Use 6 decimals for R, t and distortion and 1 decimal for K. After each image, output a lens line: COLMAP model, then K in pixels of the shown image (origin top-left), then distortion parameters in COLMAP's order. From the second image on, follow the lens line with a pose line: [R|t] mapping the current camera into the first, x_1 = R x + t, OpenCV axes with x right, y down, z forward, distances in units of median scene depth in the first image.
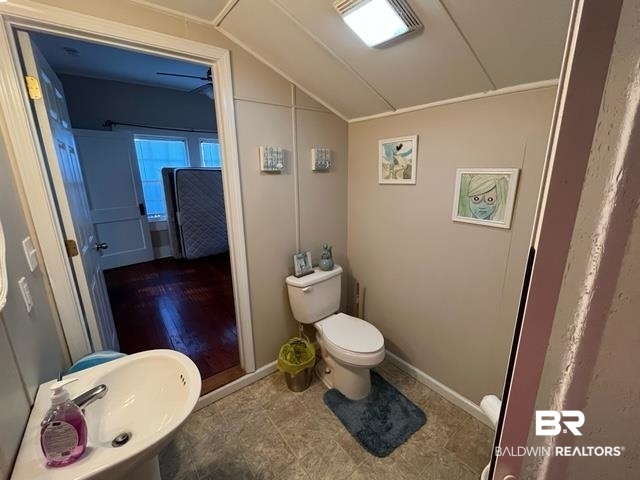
lens RADIAL K [[282.1, 0, 322.3], [0, 282.1, 239.2], [0, 0, 1]] dist [0.000825, -0.000102]
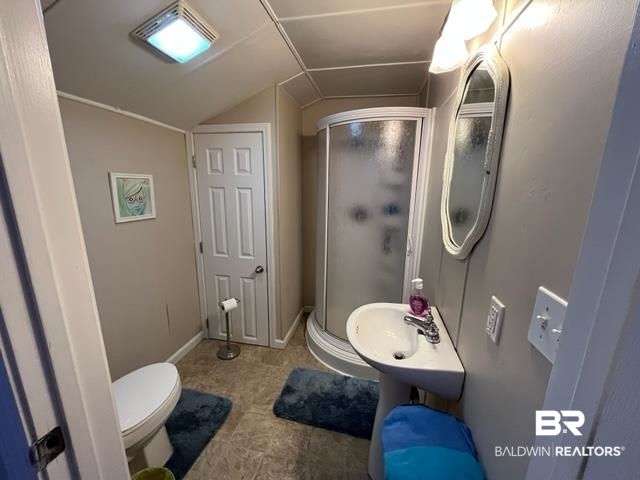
lens RADIAL K [[257.9, 0, 320.0], [0, 257.9, 240.0], [0, 0, 1]] dist [-0.006702, 0.000414]
pose [[-0.644850, -0.159206, 0.747544, -0.779828], [0.185858, 0.916043, 0.355417, -0.220837], [-0.741367, 0.368128, -0.561121, 1.072972]]
